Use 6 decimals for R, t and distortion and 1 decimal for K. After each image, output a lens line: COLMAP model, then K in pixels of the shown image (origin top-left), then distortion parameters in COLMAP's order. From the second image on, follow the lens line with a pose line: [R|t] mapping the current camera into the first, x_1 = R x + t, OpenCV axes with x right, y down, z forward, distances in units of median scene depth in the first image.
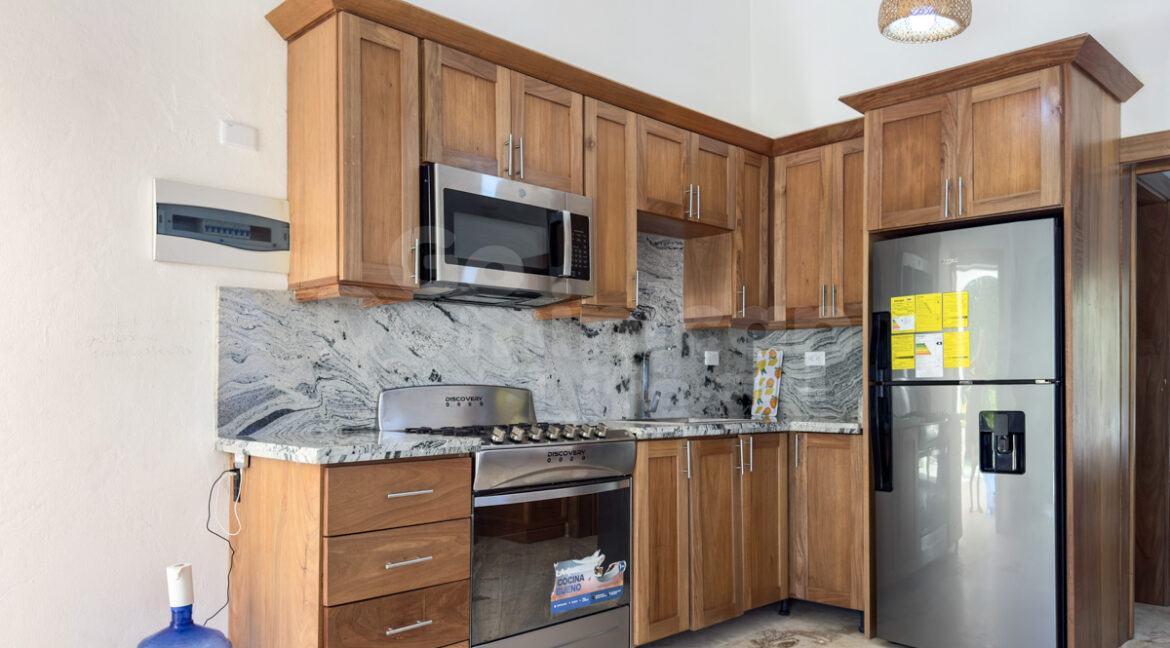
lens RADIAL K [[845.3, 0, 584.9], [0, 845.3, 374.7], [0, 0, 1]] dist [0.071076, -0.095396]
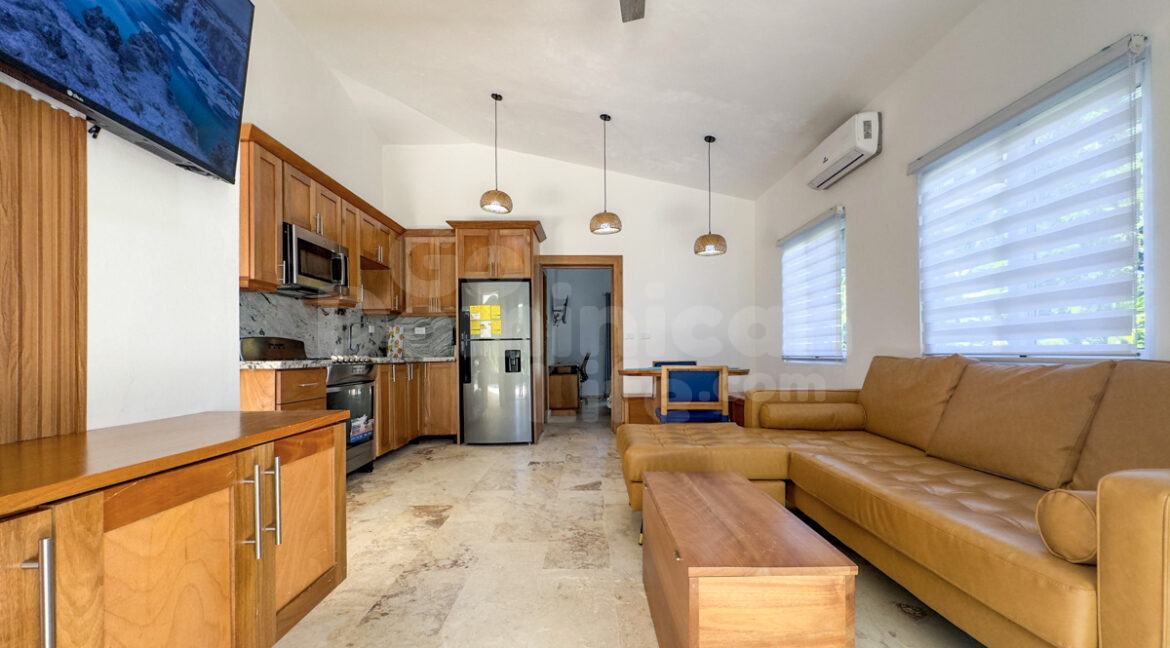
lens RADIAL K [[480.3, 0, 596.3], [0, 480.3, 339.4], [0, 0, 1]] dist [-0.003321, -0.000819]
pose [[0.688651, 0.013756, 0.724962, -0.403291], [-0.000192, 0.999823, -0.018789, 0.034550], [-0.725093, 0.012800, 0.688532, -0.235940]]
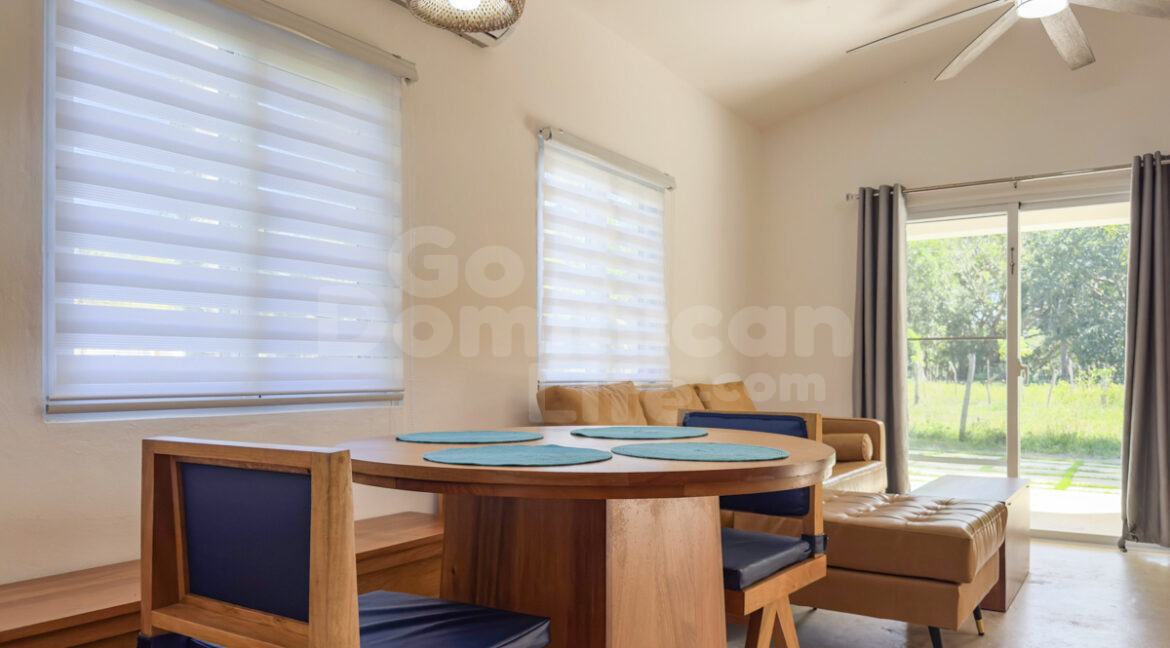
lens RADIAL K [[845.3, 0, 584.9], [0, 845.3, 374.7], [0, 0, 1]] dist [0.071076, -0.095396]
pose [[-0.978968, -0.002384, -0.204002, 0.749049], [-0.000440, 0.999954, -0.009574, 0.042839], [0.204016, -0.009283, -0.978924, 1.007960]]
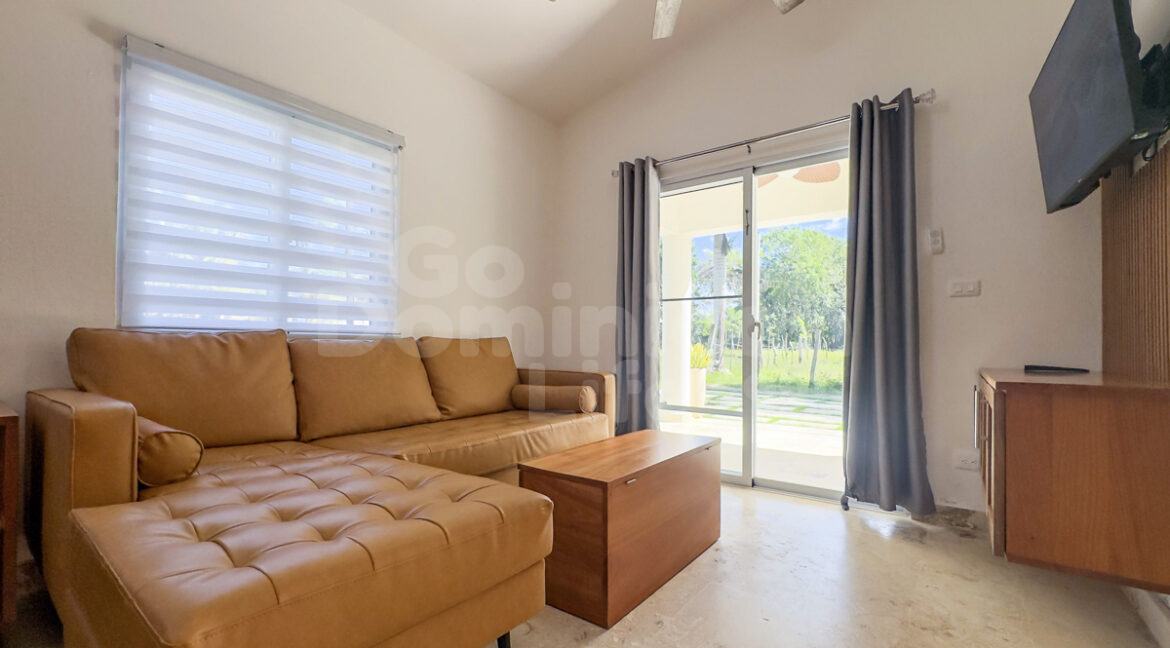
lens RADIAL K [[480.3, 0, 596.3], [0, 480.3, 339.4], [0, 0, 1]] dist [-0.003321, -0.000819]
pose [[-0.990052, -0.012494, -0.140145, 0.123057], [-0.009636, 0.999732, -0.021055, 0.064377], [0.140371, -0.019495, -0.989907, 0.539732]]
